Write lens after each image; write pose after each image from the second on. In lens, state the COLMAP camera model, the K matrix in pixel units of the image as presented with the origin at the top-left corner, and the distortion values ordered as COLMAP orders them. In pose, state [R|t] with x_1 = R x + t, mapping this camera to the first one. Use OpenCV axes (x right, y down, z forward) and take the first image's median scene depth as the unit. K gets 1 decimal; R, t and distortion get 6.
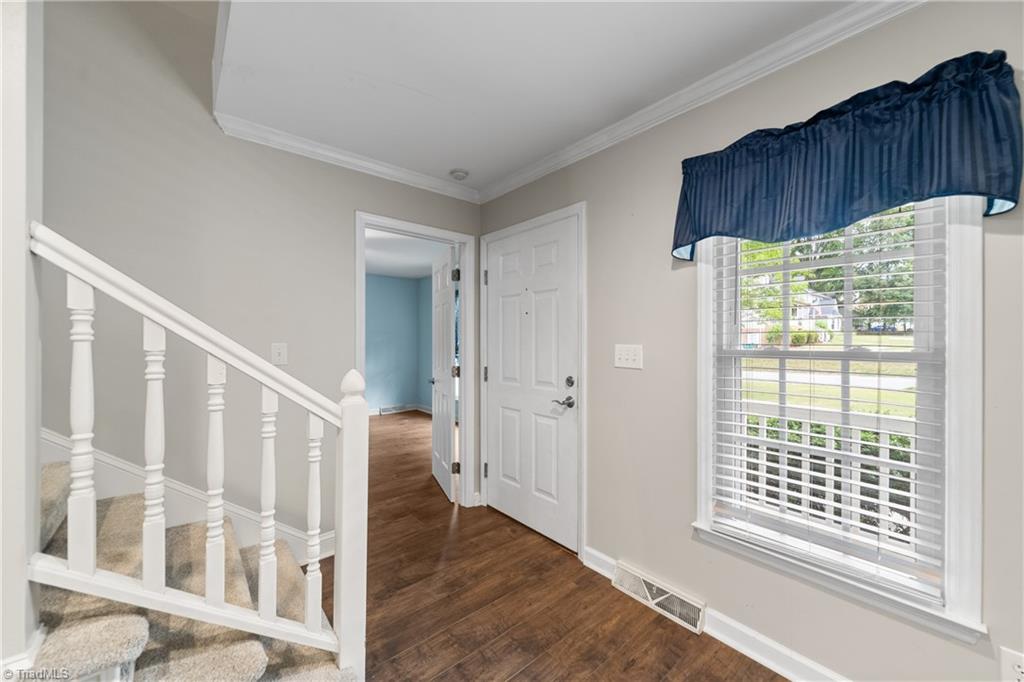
lens RADIAL K [[395.8, 0, 512.0], [0, 395.8, 341.0], [0, 0, 1]] dist [0.000535, -0.000017]
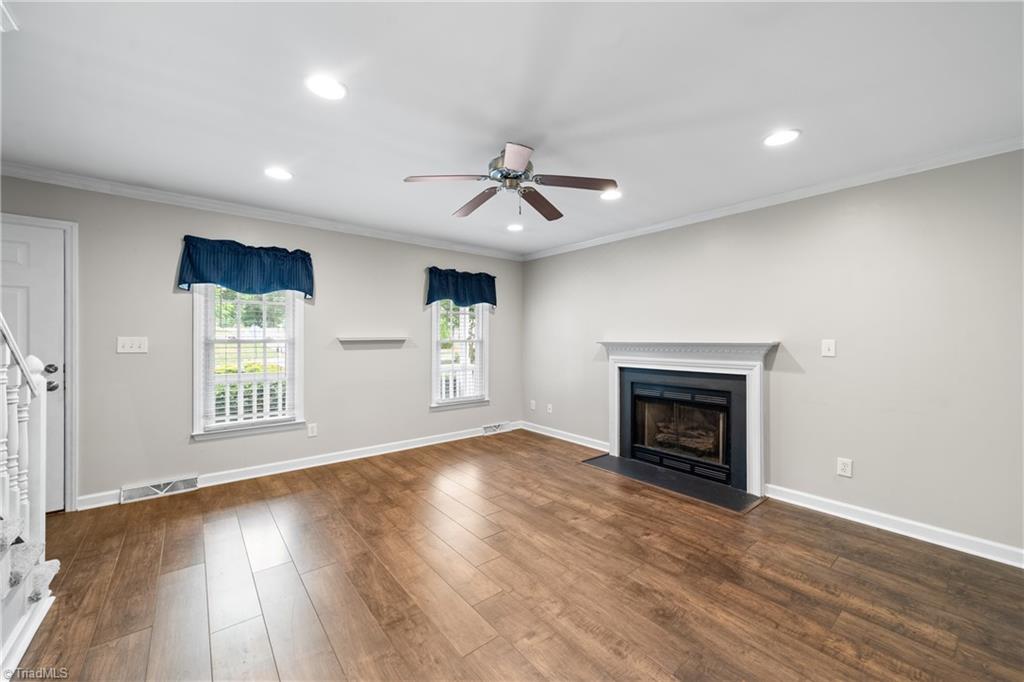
lens RADIAL K [[395.8, 0, 512.0], [0, 395.8, 341.0], [0, 0, 1]] dist [0.000535, -0.000017]
pose [[0.019198, -0.009595, 0.999770, -1.317511], [-0.002537, 0.999950, 0.009646, 0.006946], [-0.999812, -0.002721, 0.019173, -0.510413]]
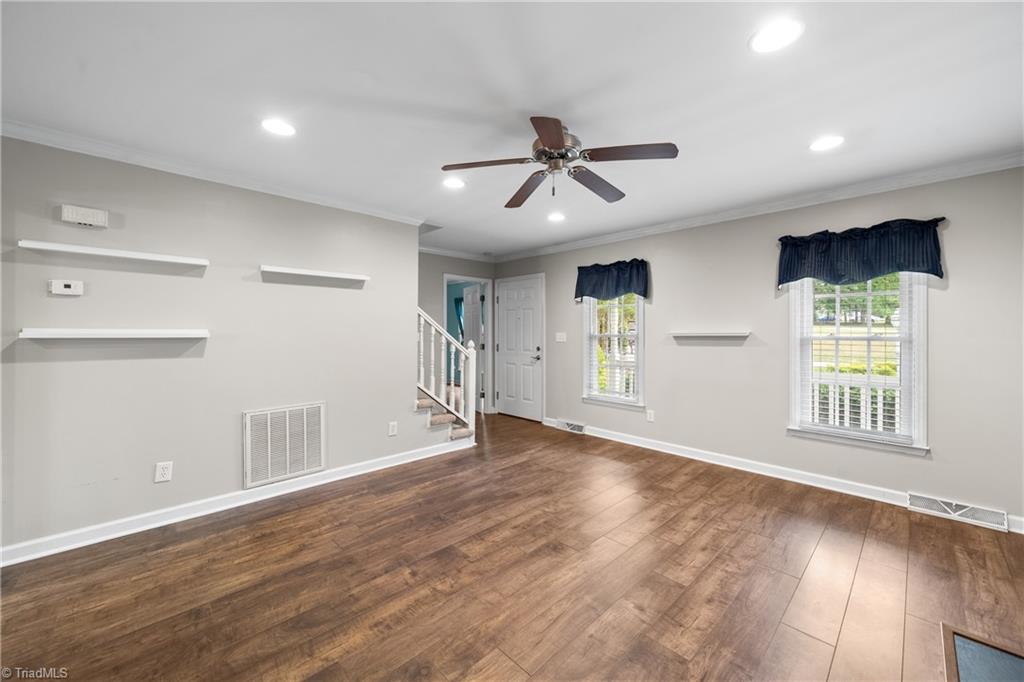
lens RADIAL K [[386.9, 0, 514.6], [0, 386.9, 334.4], [0, 0, 1]] dist [0.001144, 0.000038]
pose [[0.997131, 0.000805, 0.075688, -0.215568], [-0.001213, 0.999985, 0.005343, 0.008077], [-0.075683, -0.005420, 0.997117, -1.643418]]
